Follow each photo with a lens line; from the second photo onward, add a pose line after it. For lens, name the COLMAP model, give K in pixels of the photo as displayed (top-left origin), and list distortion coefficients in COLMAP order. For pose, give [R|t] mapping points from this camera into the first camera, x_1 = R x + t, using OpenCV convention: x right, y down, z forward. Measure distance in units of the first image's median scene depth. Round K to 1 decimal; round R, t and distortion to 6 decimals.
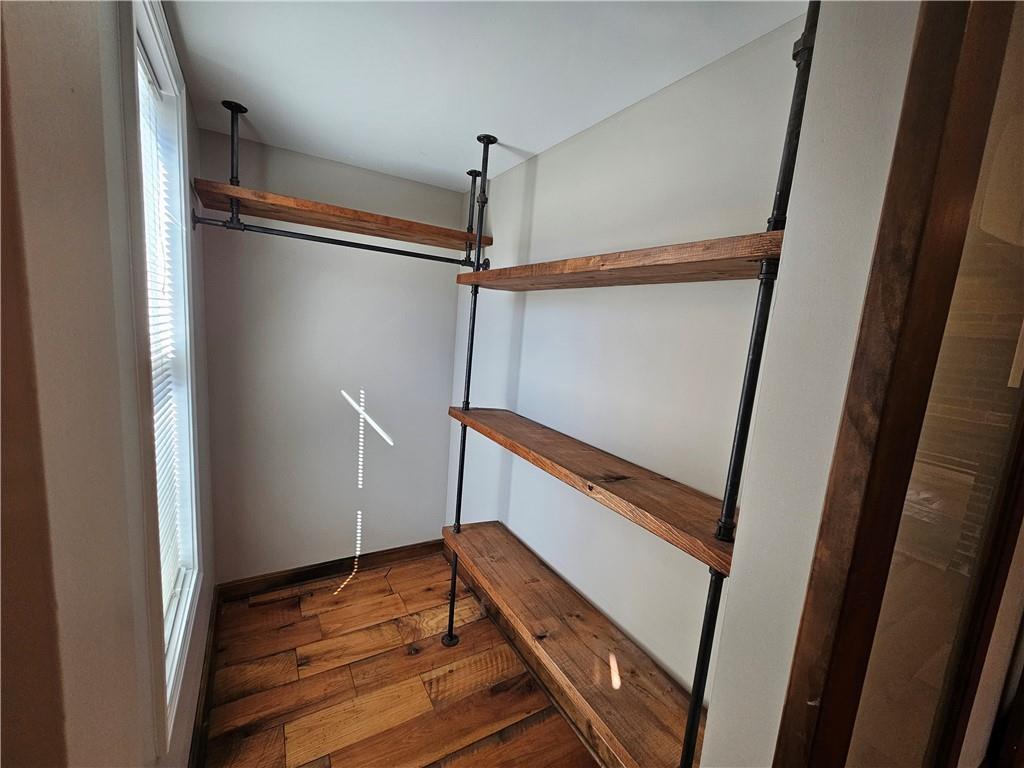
lens RADIAL K [[418.3, 0, 510.6], [0, 418.3, 388.6], [0, 0, 1]] dist [0.003110, -0.001521]
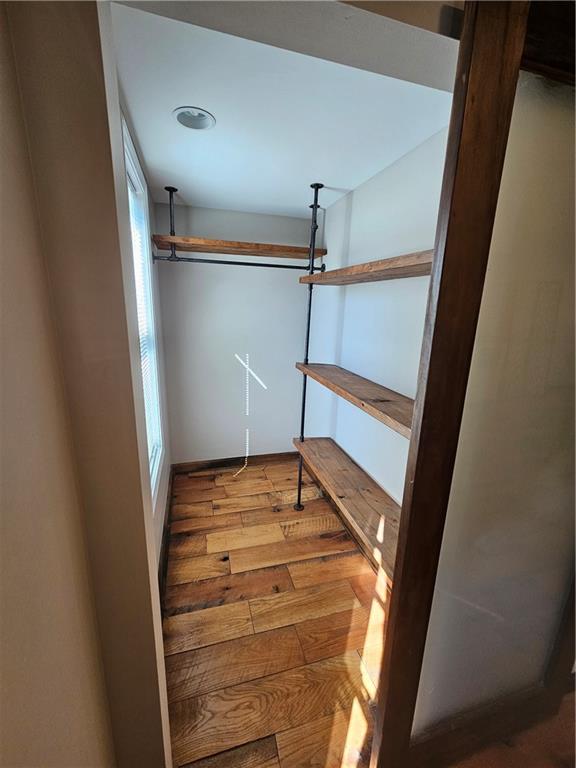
lens RADIAL K [[313.7, 0, 284.8], [0, 313.7, 380.4], [0, 0, 1]] dist [0.003110, -0.001521]
pose [[0.966467, 0.009065, -0.256630, 0.125937], [0.008956, 0.997579, 0.068968, 0.029907], [0.256633, -0.068953, 0.964046, -0.172776]]
